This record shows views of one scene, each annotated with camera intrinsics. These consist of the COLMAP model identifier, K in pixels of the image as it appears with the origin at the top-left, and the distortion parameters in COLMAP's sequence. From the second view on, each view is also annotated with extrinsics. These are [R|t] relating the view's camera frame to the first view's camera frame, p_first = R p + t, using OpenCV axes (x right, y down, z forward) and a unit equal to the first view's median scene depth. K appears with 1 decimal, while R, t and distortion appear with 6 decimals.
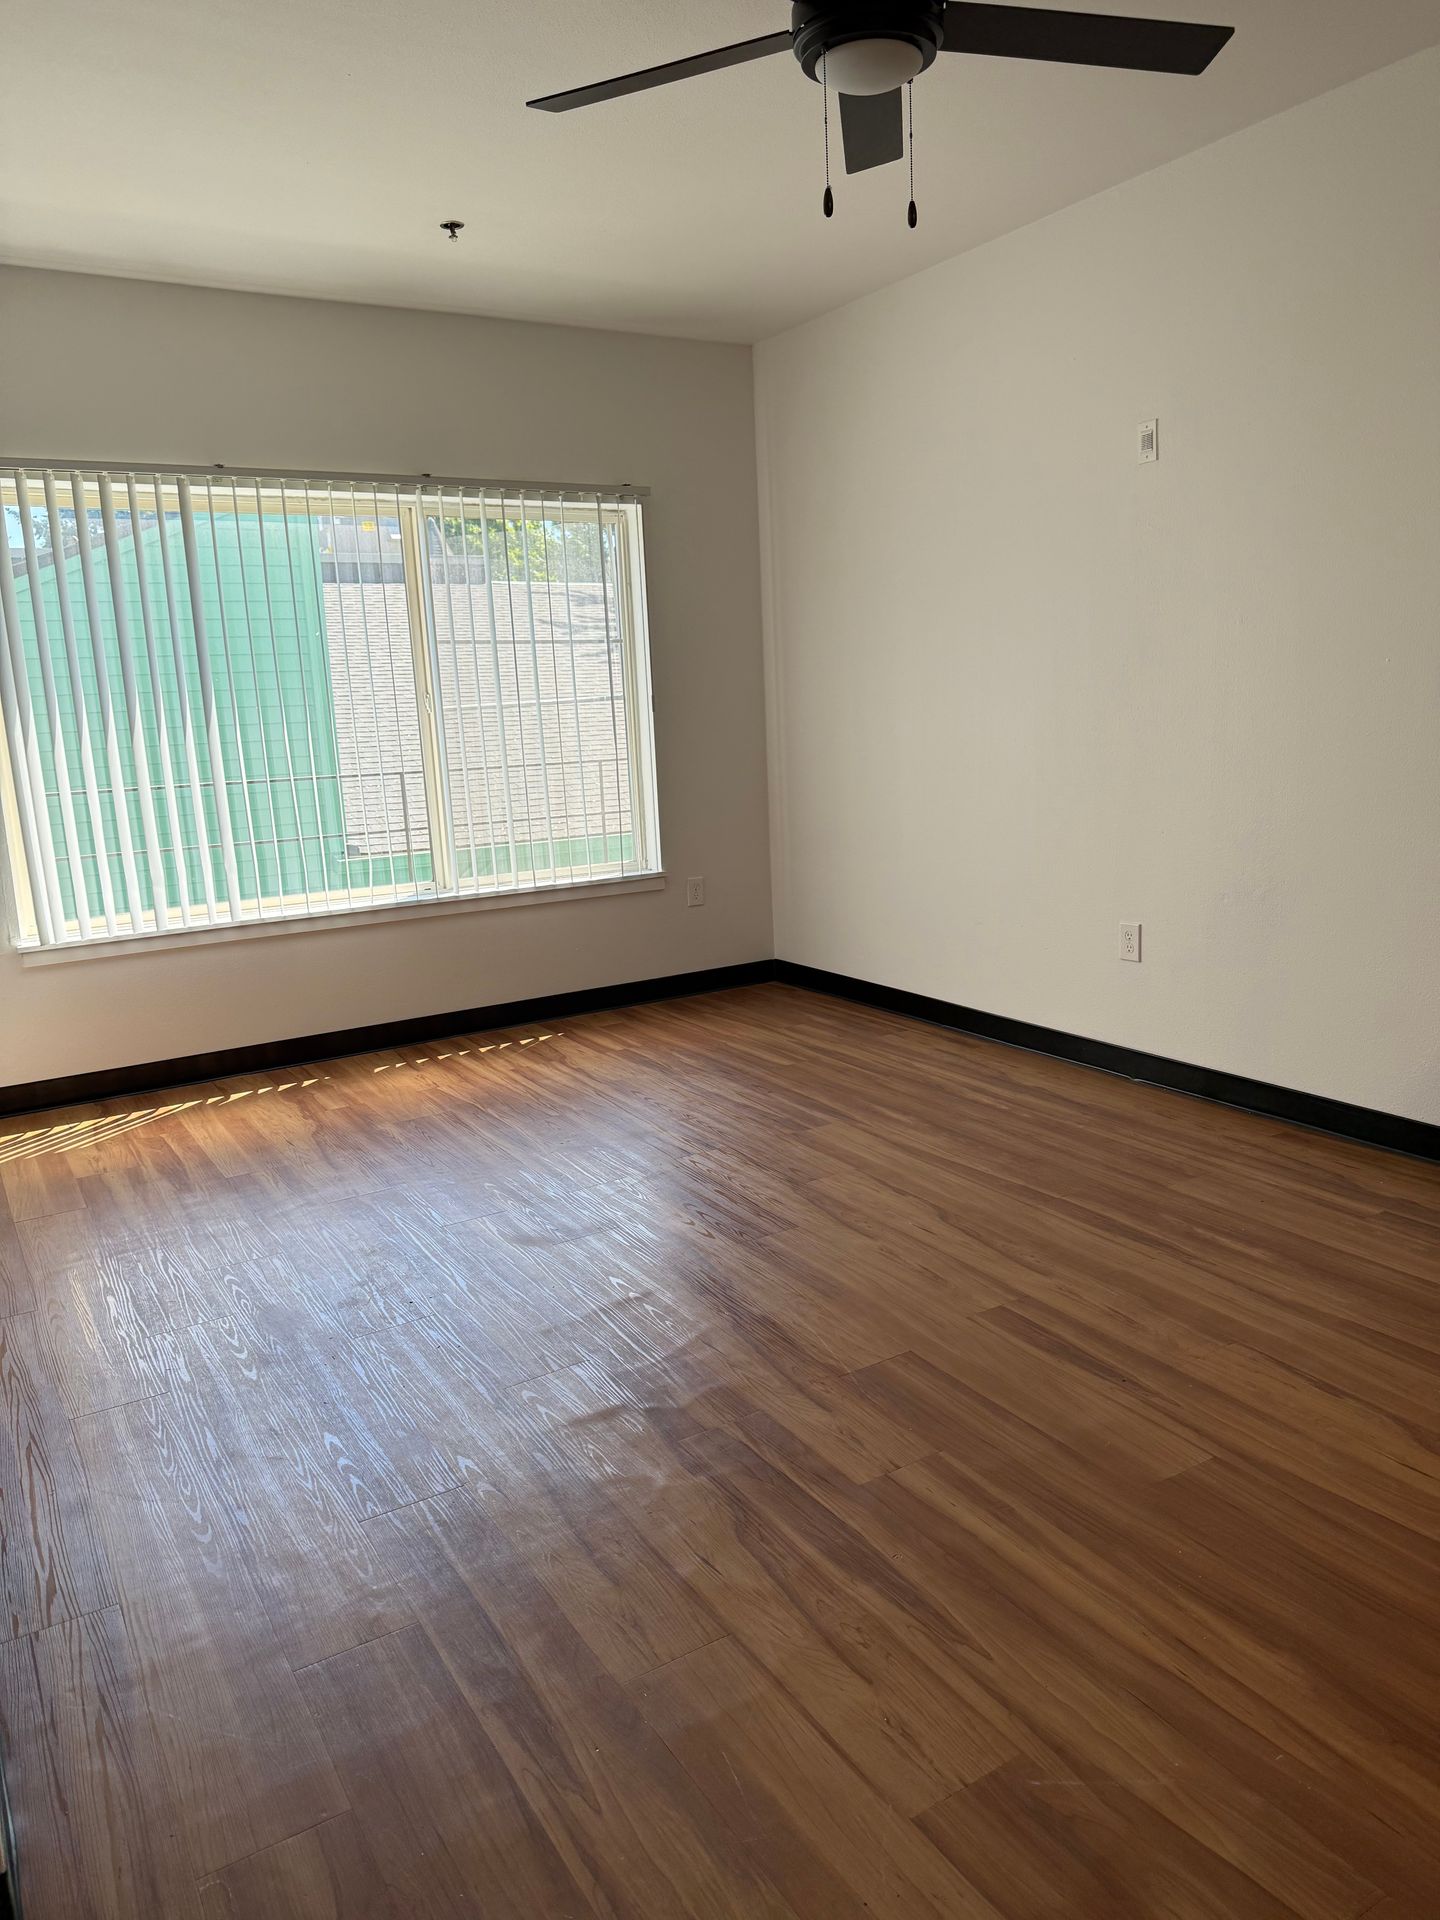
lens RADIAL K [[1352.8, 0, 749.9], [0, 1352.8, 960.5], [0, 0, 1]] dist [0.056225, -0.075538]
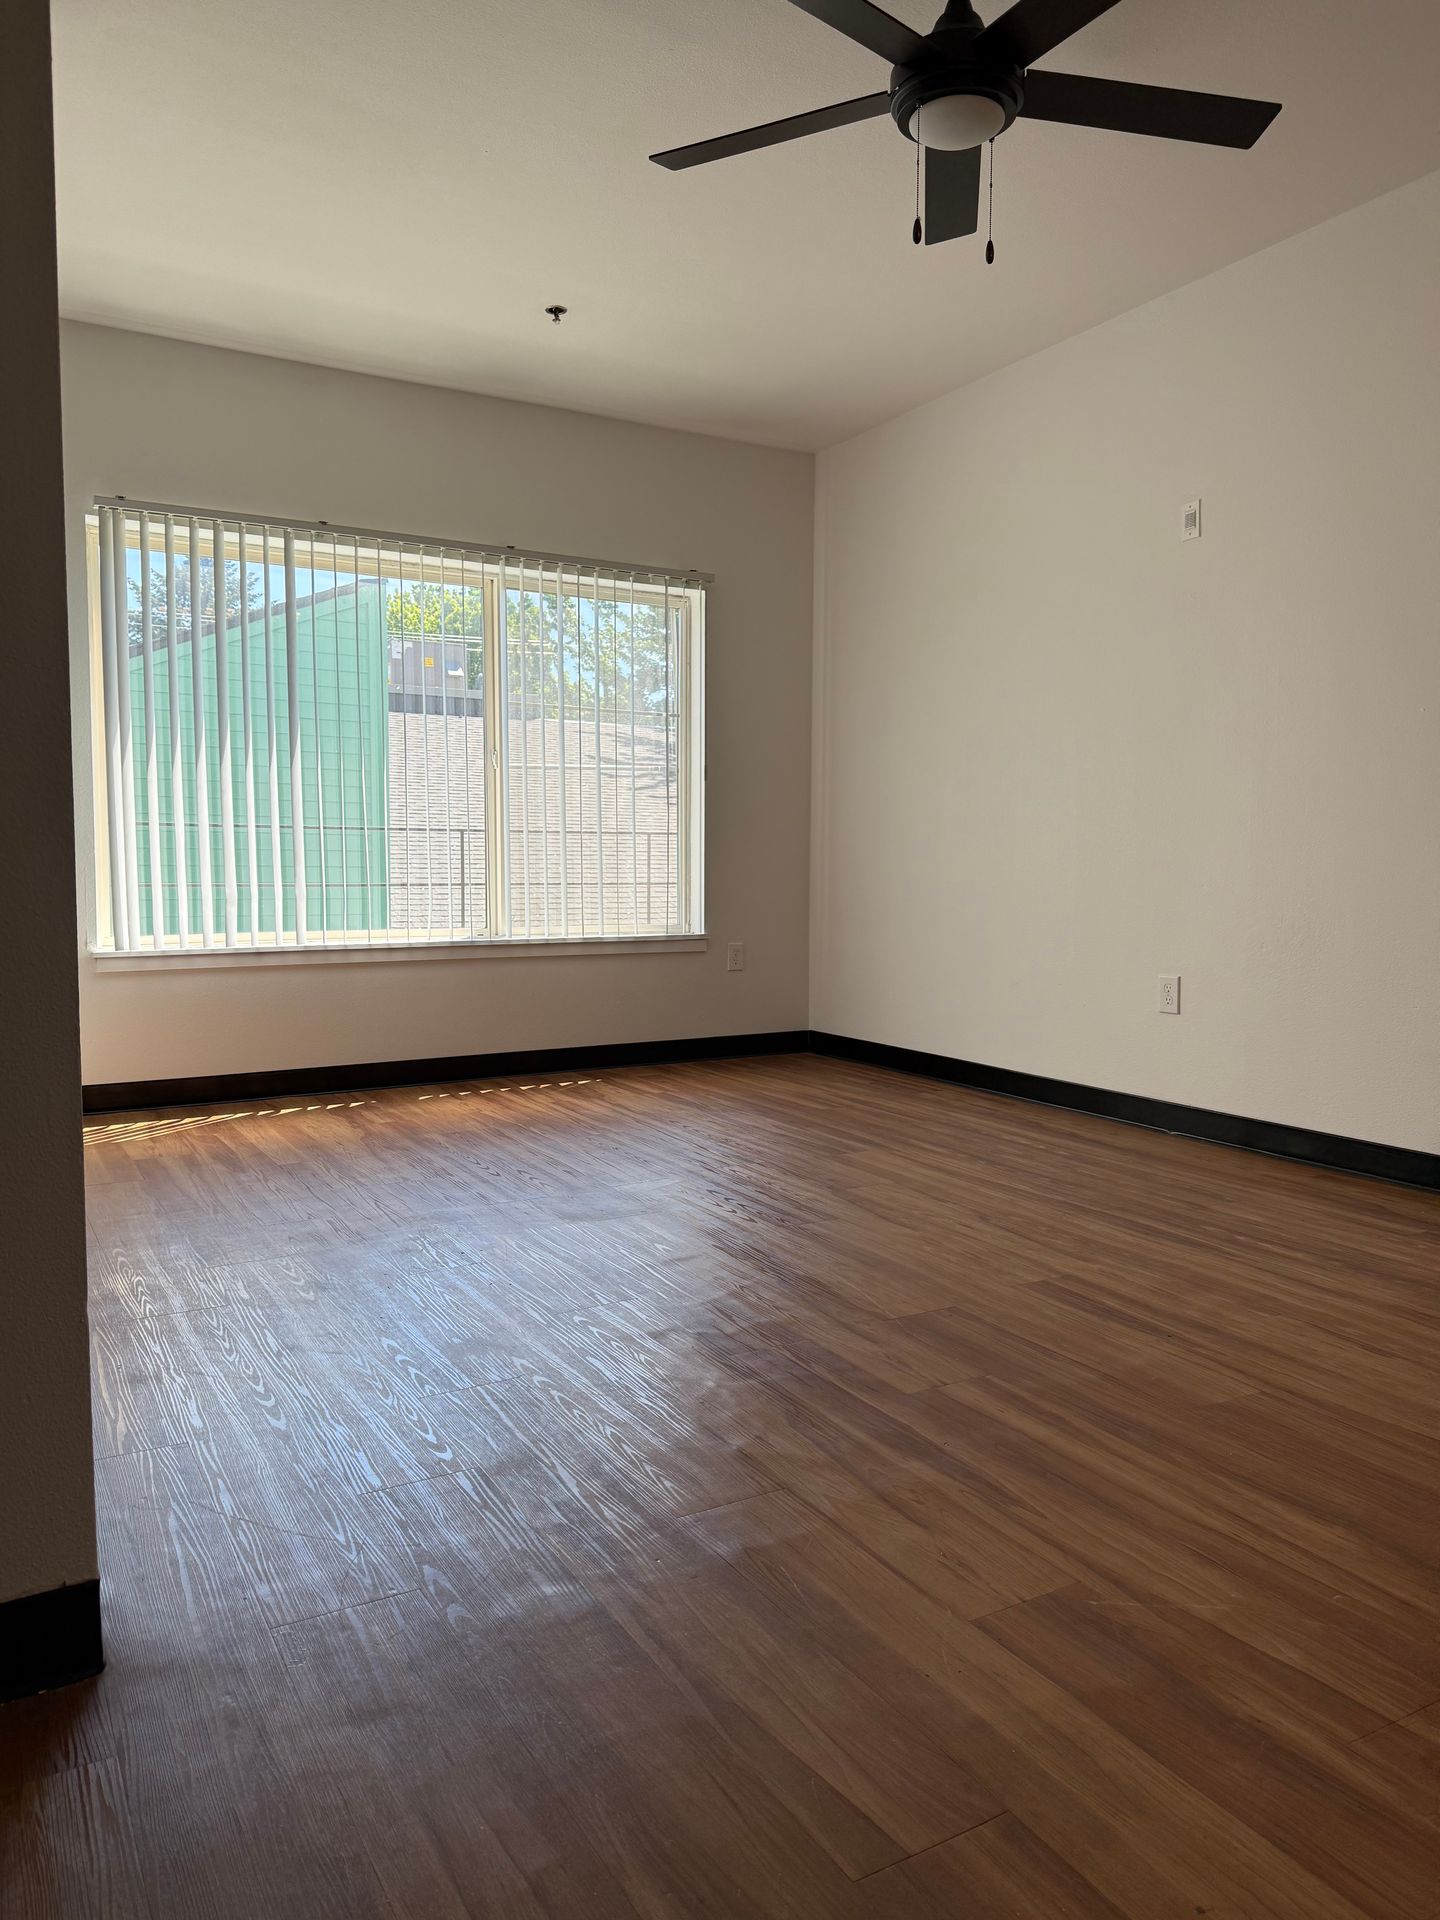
lens RADIAL K [[1352.8, 0, 729.2], [0, 1352.8, 957.0], [0, 0, 1]] dist [0.056225, -0.075538]
pose [[0.998439, 0.046709, -0.030616, -0.029835], [-0.050129, 0.991188, -0.122611, 0.157128], [0.024619, 0.123954, 0.991982, -0.038277]]
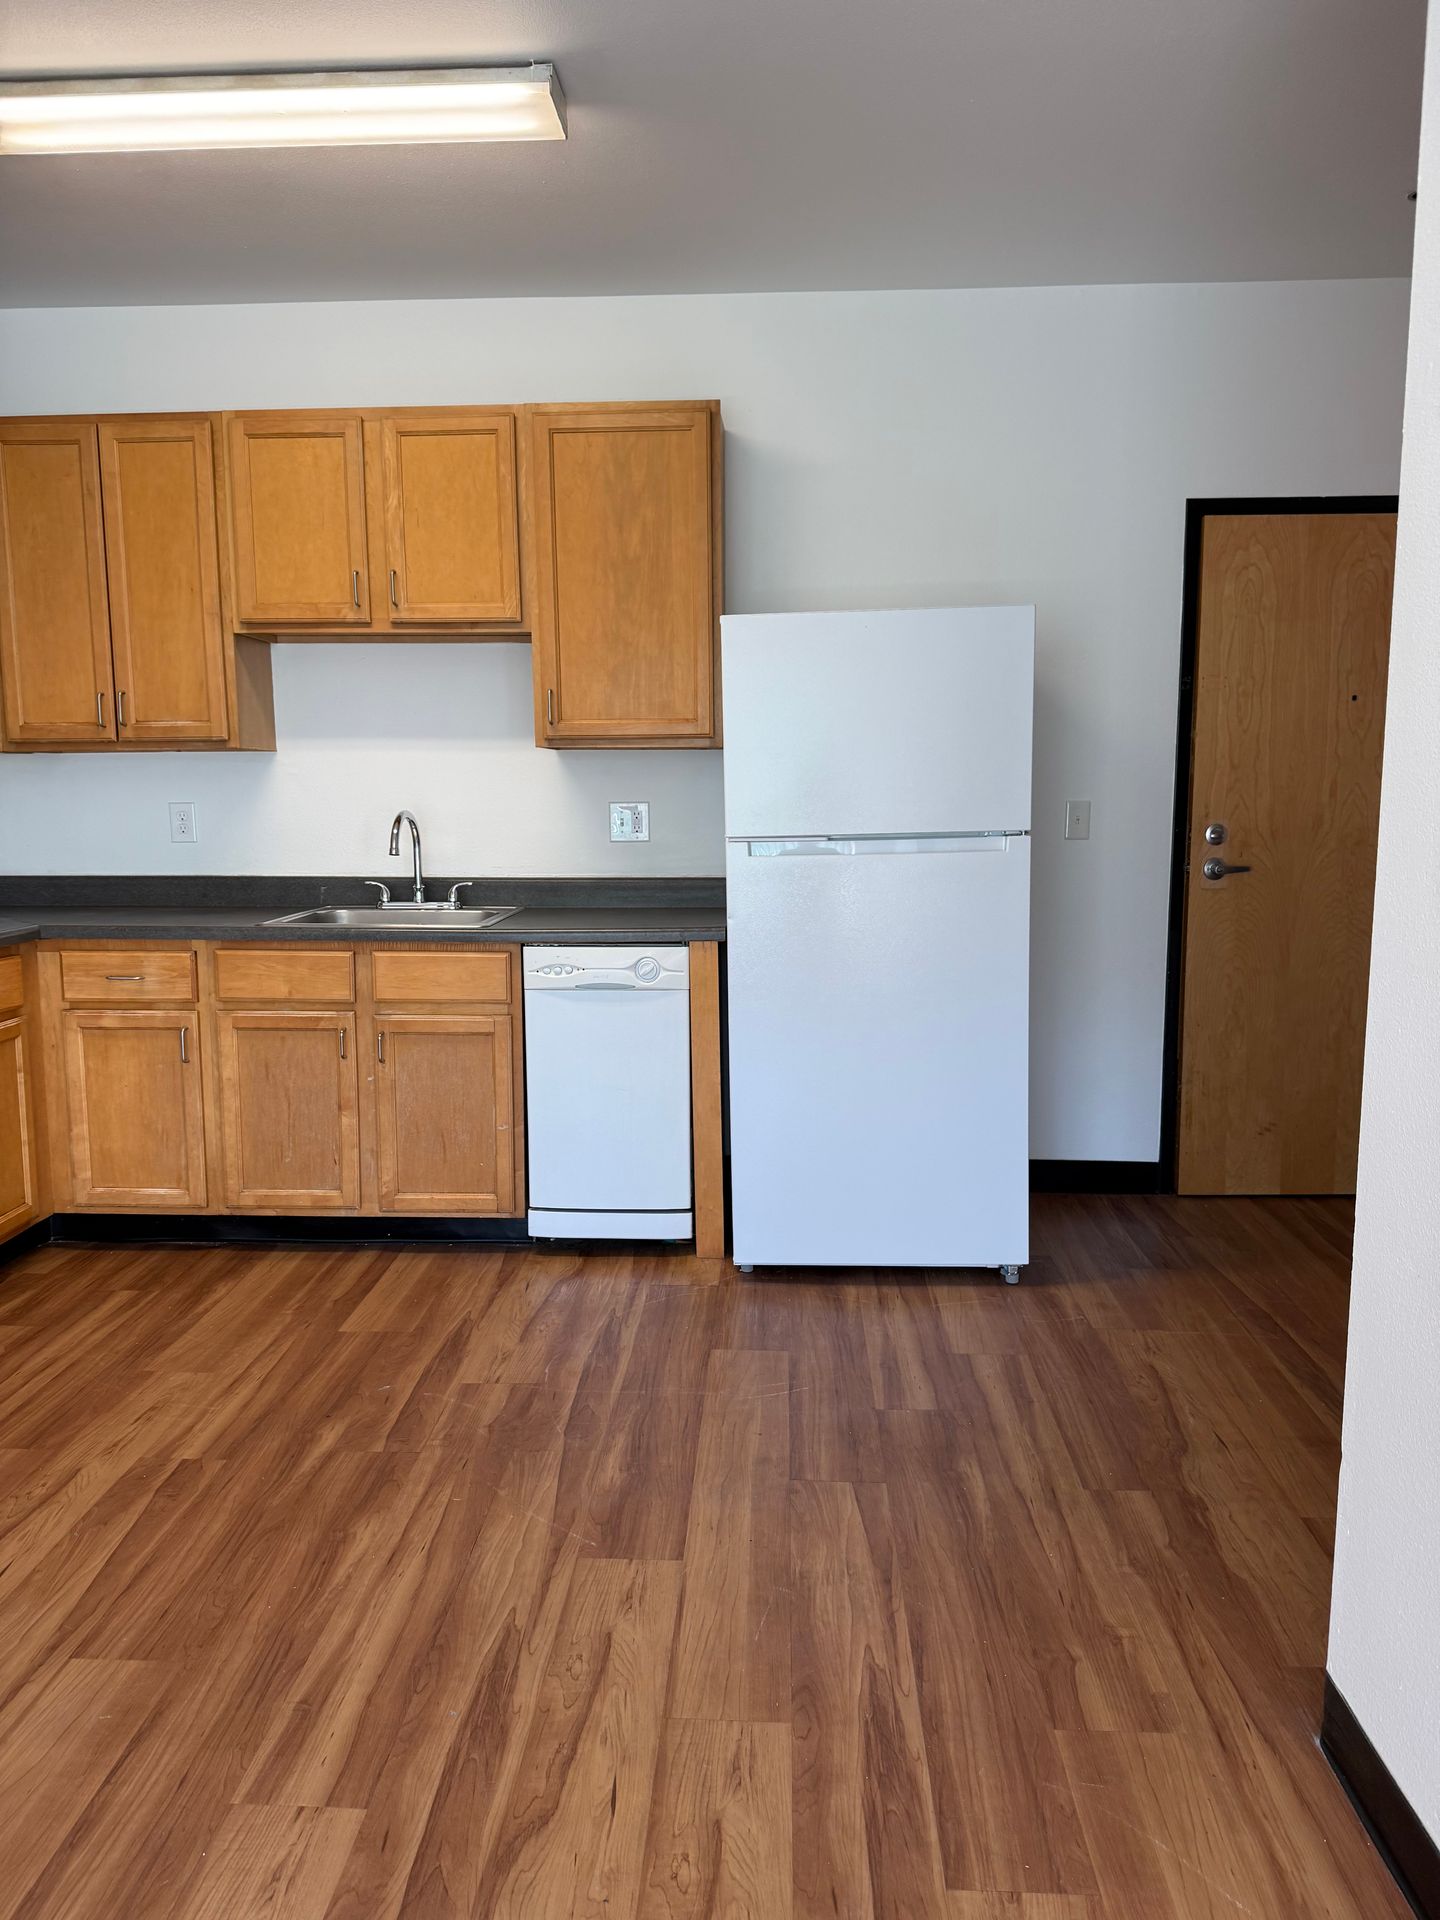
lens RADIAL K [[1352.8, 0, 714.3], [0, 1352.8, 968.8], [0, 0, 1]] dist [0.056225, -0.075538]
pose [[-0.816093, -0.030344, 0.577123, -0.412339], [0.150301, 0.953114, 0.262649, -0.192486], [-0.558034, 0.301088, -0.773269, 1.091688]]
